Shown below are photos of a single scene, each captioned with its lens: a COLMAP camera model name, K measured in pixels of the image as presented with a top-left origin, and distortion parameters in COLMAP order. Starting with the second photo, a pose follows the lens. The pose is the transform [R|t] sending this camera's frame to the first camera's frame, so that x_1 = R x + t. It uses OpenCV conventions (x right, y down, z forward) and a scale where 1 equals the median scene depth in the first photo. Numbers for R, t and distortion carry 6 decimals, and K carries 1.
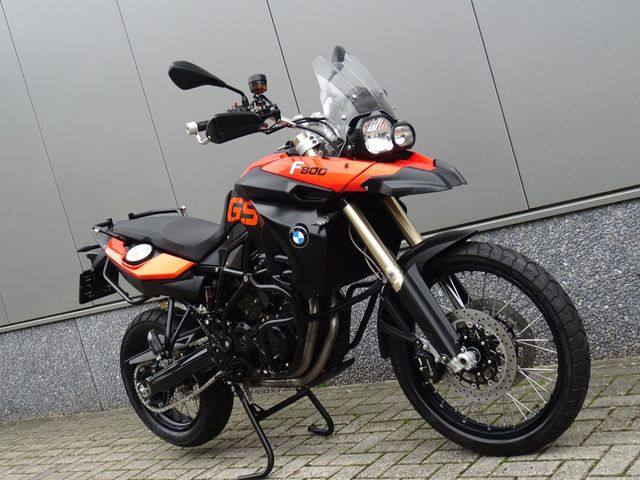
lens RADIAL K [[873.8, 0, 319.8], [0, 873.8, 237.6], [0, 0, 1]] dist [-0.020743, 0.000000]
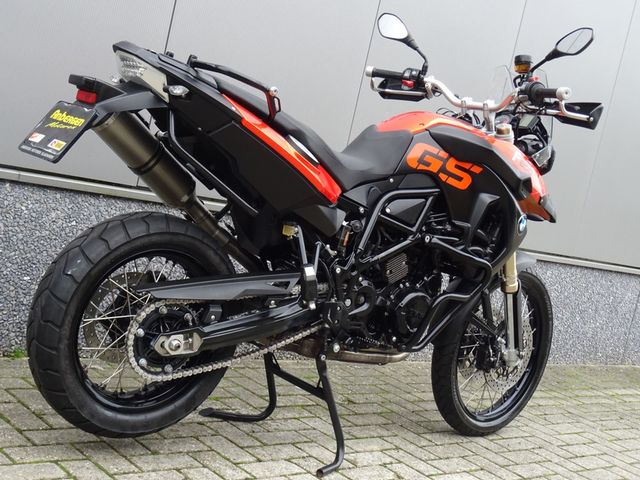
lens RADIAL K [[953.5, 0, 319.8], [0, 953.5, 240.2], [0, 0, 1]] dist [-0.032479, 0.000000]
pose [[0.066875, 0.207368, 0.975975, -1.021178], [-0.197343, 0.961590, -0.190789, 0.250797], [-0.978051, -0.179843, 0.105229, 0.992119]]
